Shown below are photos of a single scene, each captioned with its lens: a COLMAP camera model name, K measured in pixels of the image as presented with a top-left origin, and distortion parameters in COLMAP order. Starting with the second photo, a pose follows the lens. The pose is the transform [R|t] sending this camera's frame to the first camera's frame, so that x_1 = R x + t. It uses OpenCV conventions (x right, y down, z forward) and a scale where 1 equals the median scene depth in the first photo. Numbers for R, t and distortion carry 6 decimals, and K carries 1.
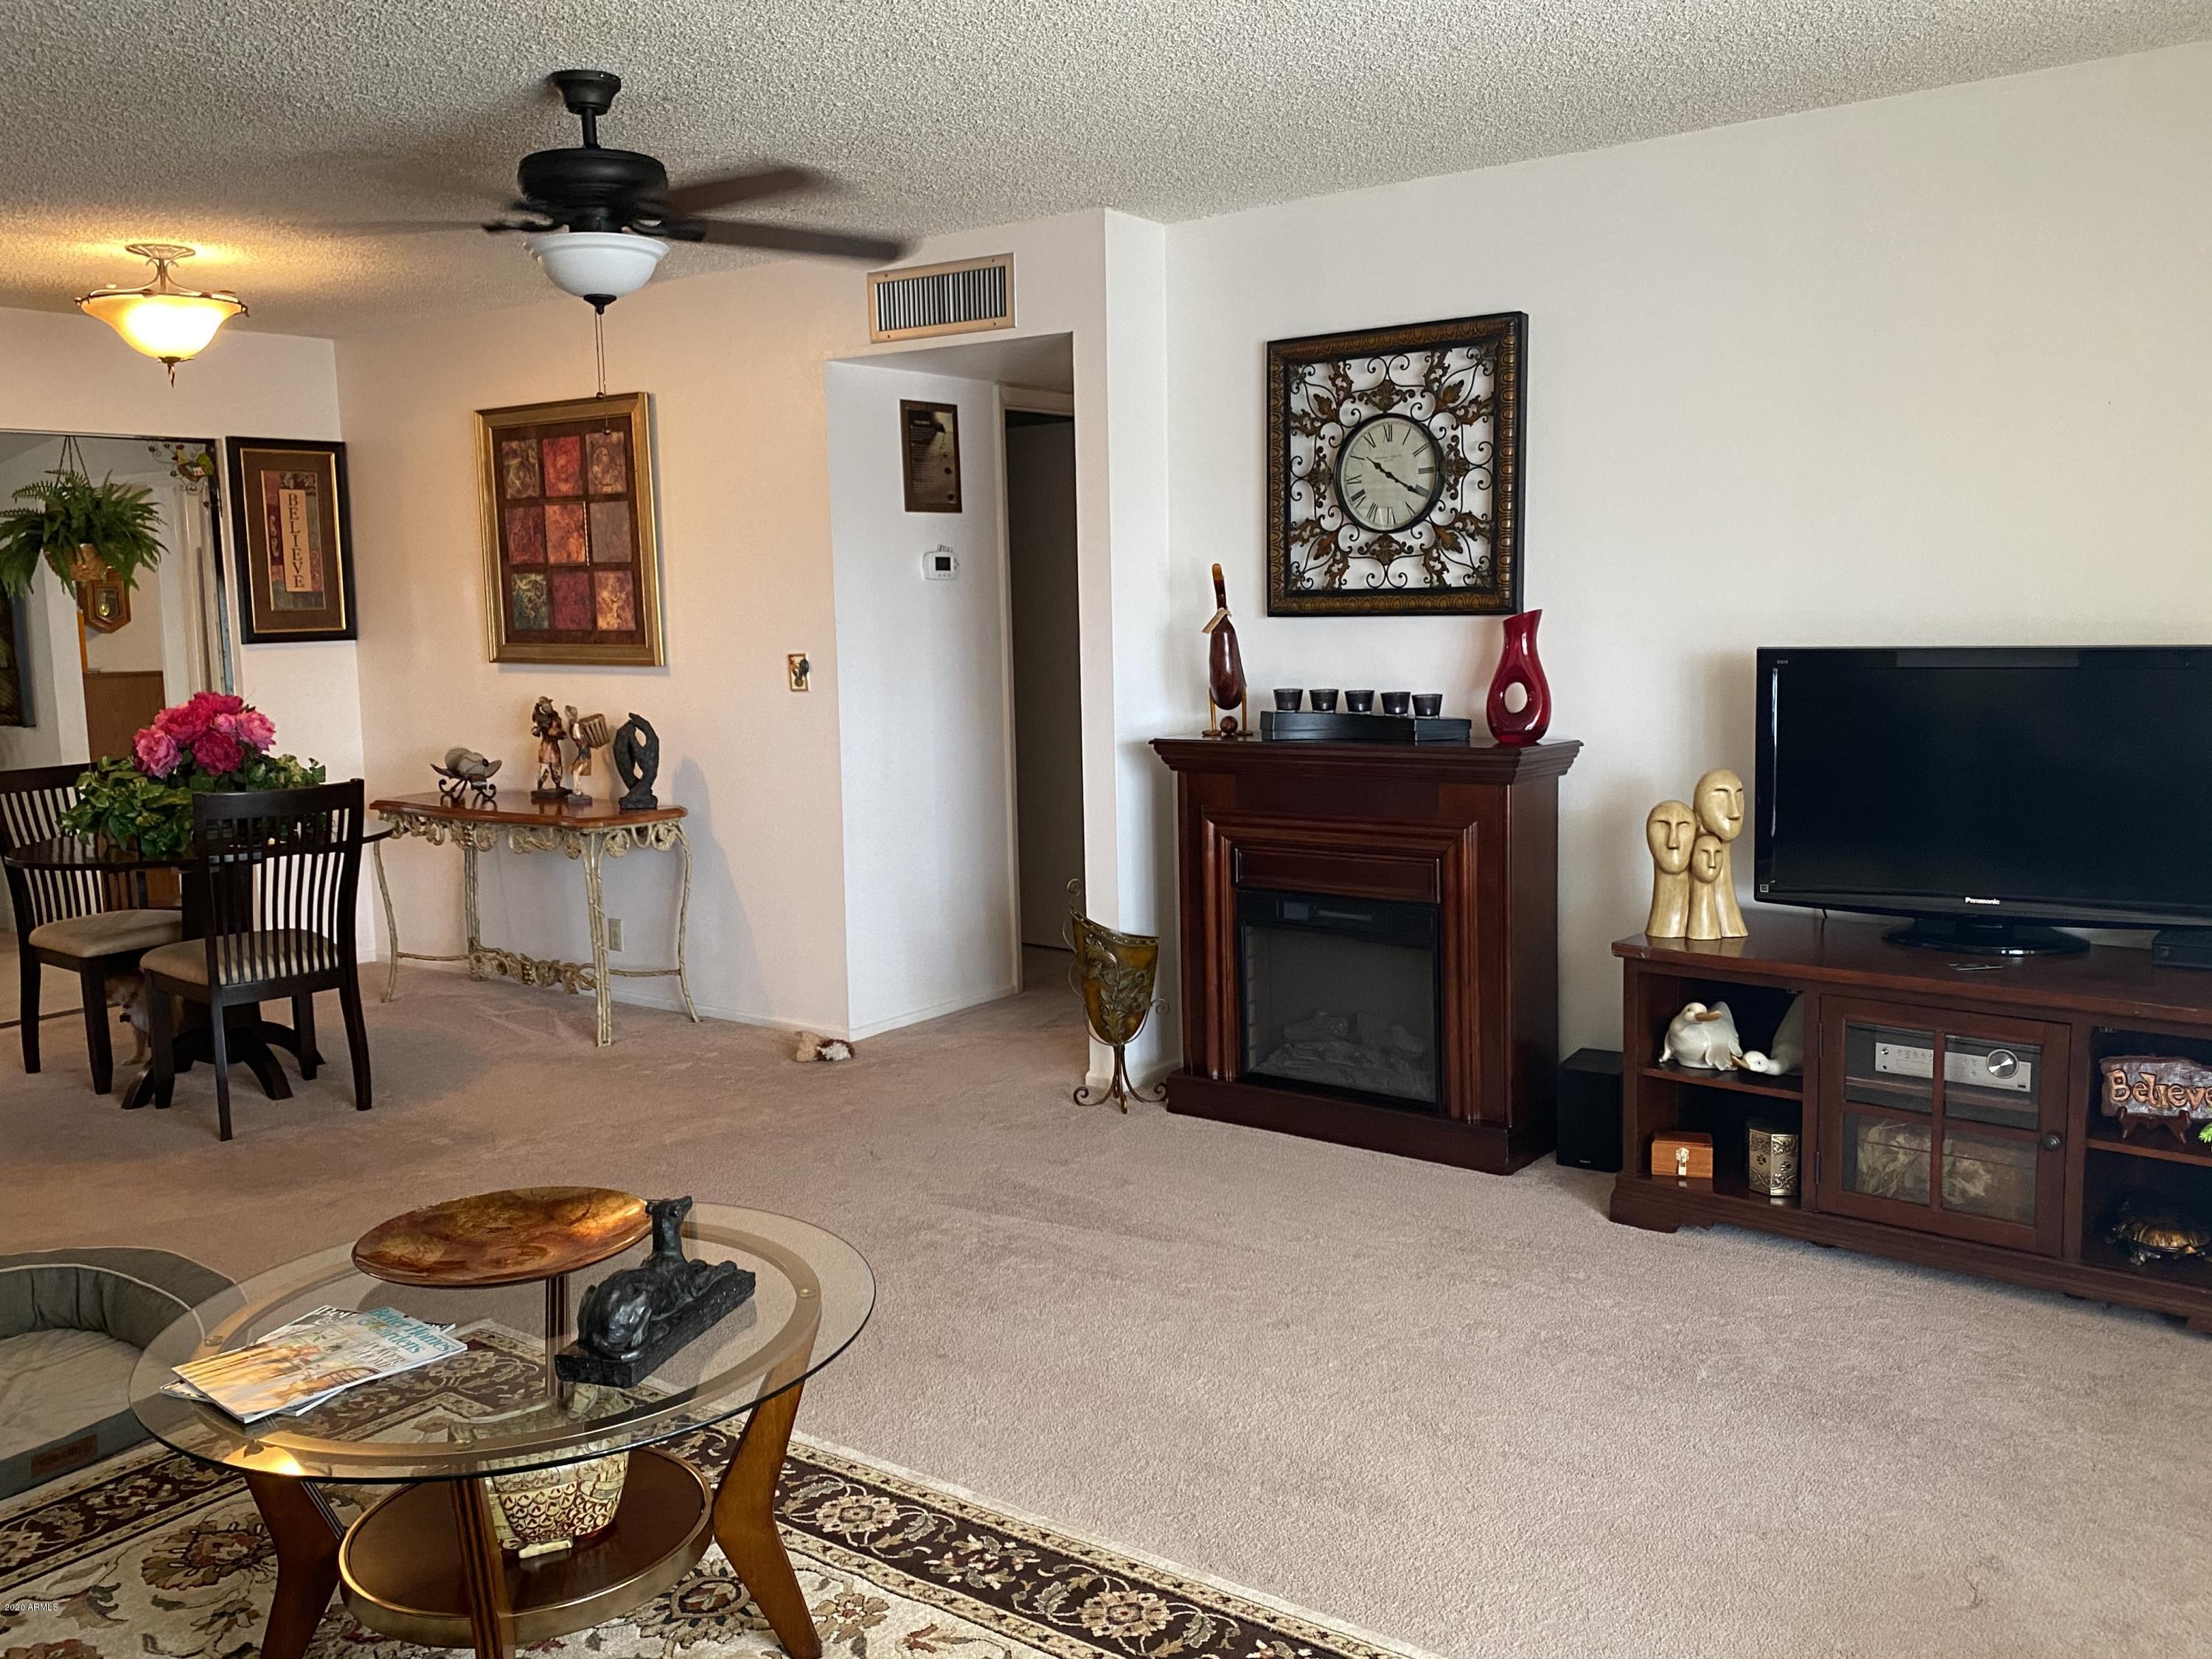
lens RADIAL K [[1860.8, 0, 1107.0], [0, 1860.8, 828.8], [0, 0, 1]] dist [0.002080, 0.000232]
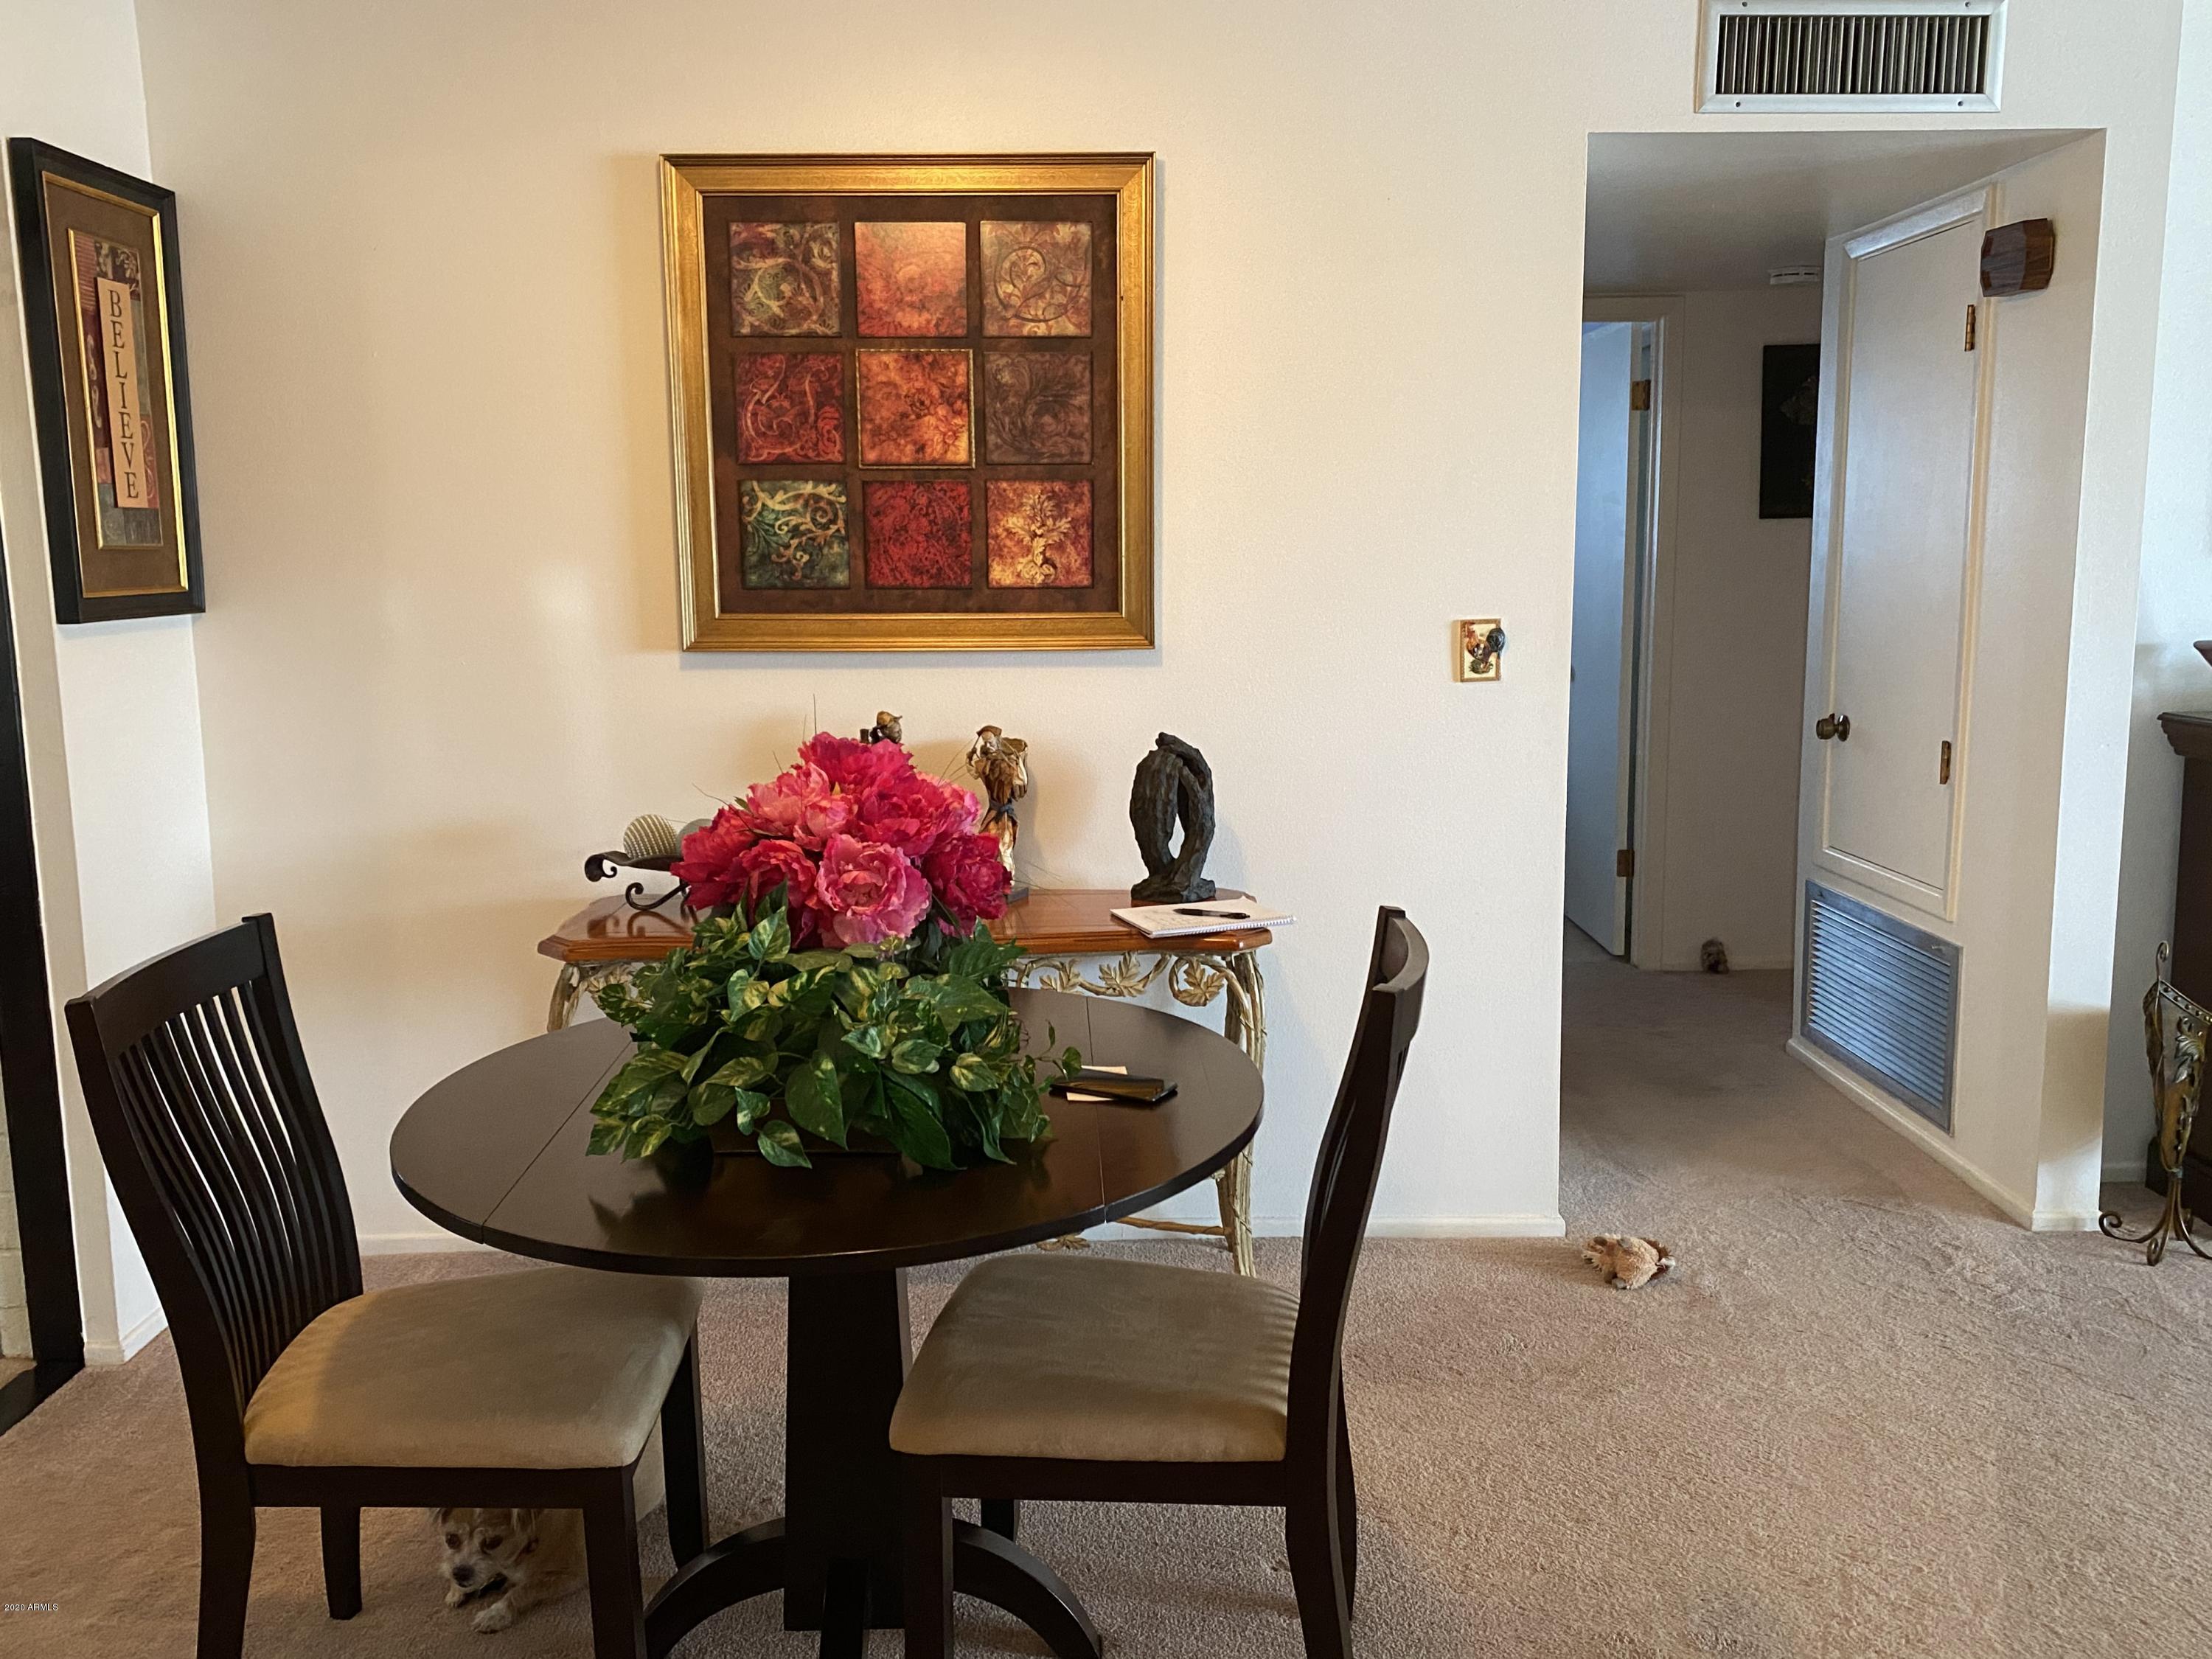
lens RADIAL K [[1824.5, 0, 1104.6], [0, 1824.5, 825.2], [0, 0, 1]] dist [0.026254, -0.009498]
pose [[0.787871, -0.086599, 0.609721, -0.578779], [0.075941, 0.996169, 0.043356, -0.056854], [-0.611140, 0.012144, 0.791430, 0.548632]]
